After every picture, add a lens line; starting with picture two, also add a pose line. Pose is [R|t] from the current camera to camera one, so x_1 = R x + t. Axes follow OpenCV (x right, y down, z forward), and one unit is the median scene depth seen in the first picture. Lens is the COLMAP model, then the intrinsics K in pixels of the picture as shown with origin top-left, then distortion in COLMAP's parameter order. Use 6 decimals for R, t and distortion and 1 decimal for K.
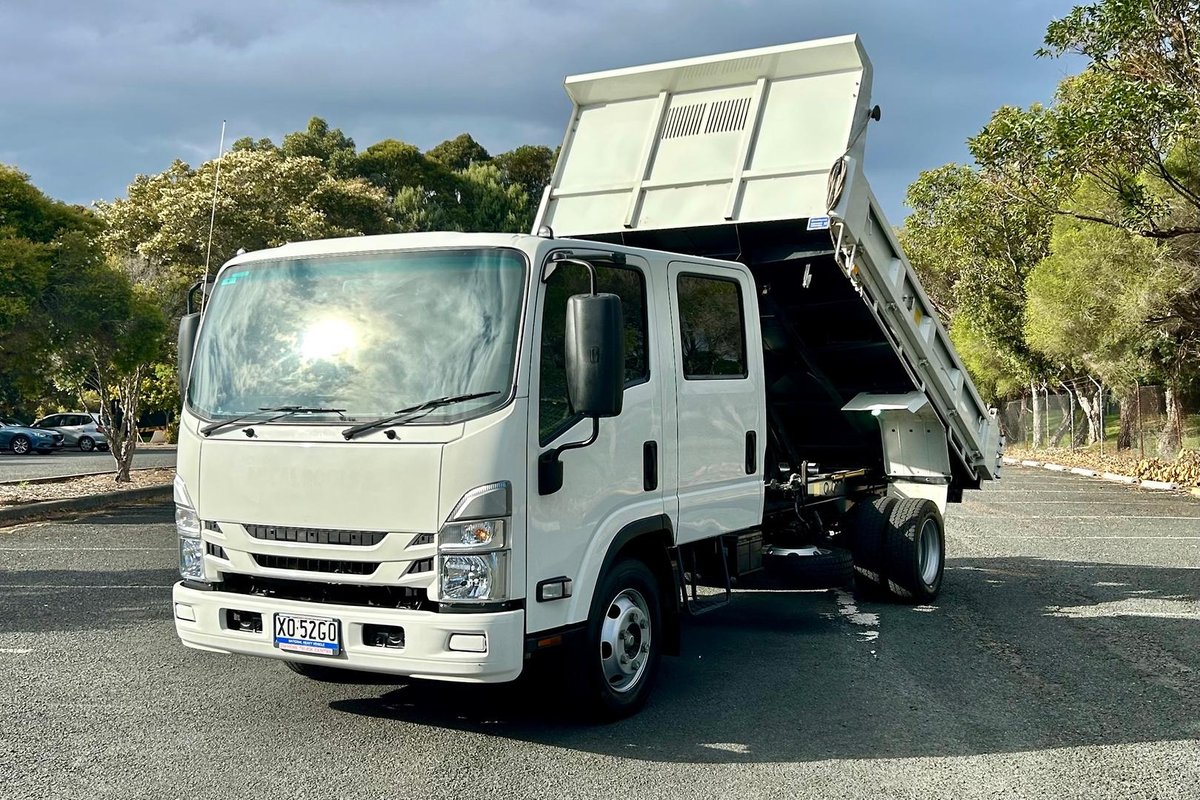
lens RADIAL K [[1342.7, 0, 606.4], [0, 1342.7, 381.5], [0, 0, 1]] dist [0.133391, -0.282476]
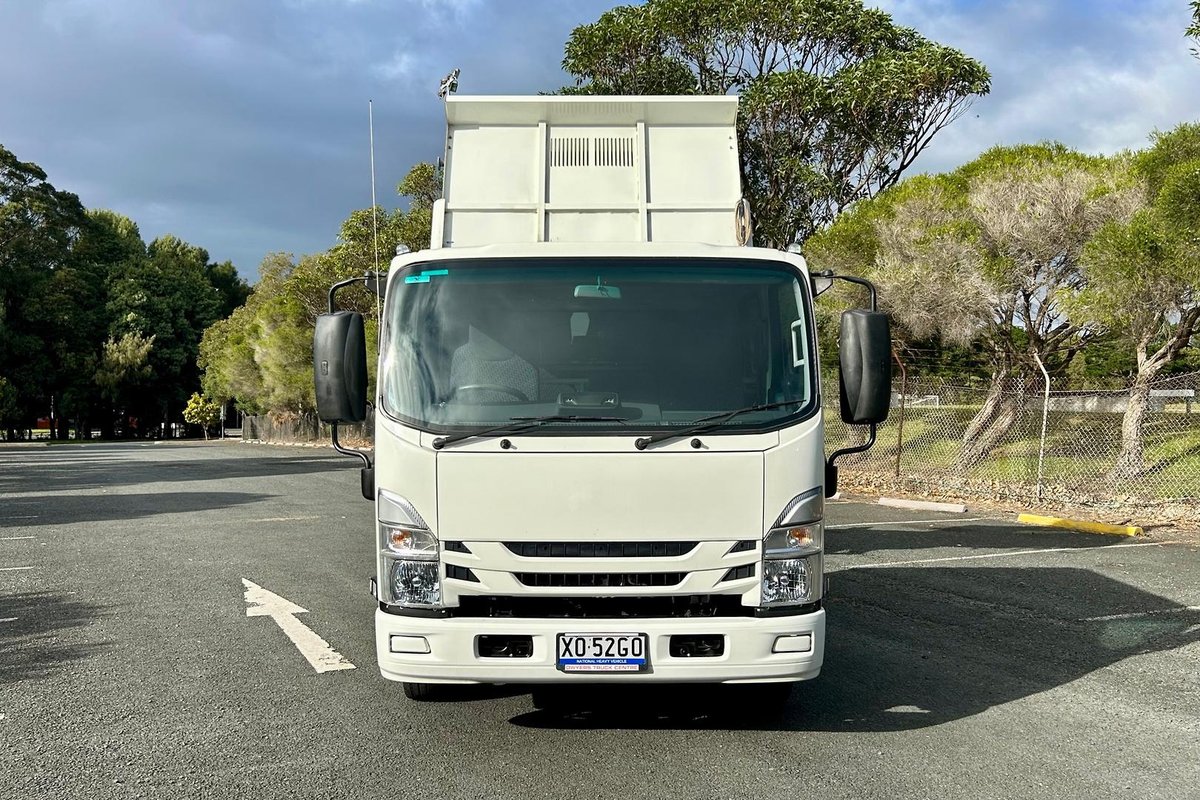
lens RADIAL K [[1114.1, 0, 574.4], [0, 1114.1, 415.0], [0, 0, 1]] dist [0.096723, -0.143342]
pose [[0.859136, -0.006418, 0.511708, -0.610315], [-0.006480, 0.999705, 0.023418, -0.000343], [-0.511707, -0.023435, 0.858840, 0.314740]]
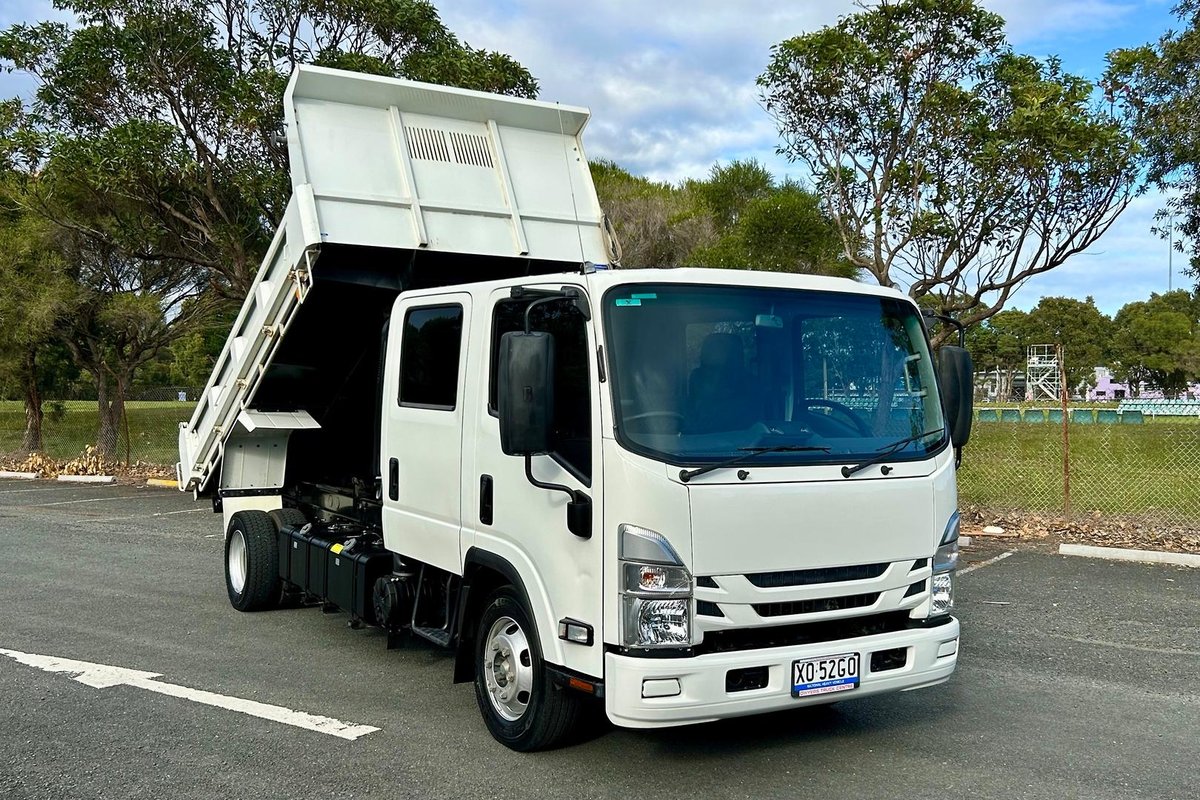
lens RADIAL K [[1226.6, 0, 586.1], [0, 1226.6, 400.8], [0, 0, 1]] dist [0.042129, -0.031935]
pose [[0.481165, 0.004633, 0.876618, -1.041800], [-0.019436, 0.999797, 0.005384, -0.015030], [-0.876415, -0.019628, 0.481157, 0.686739]]
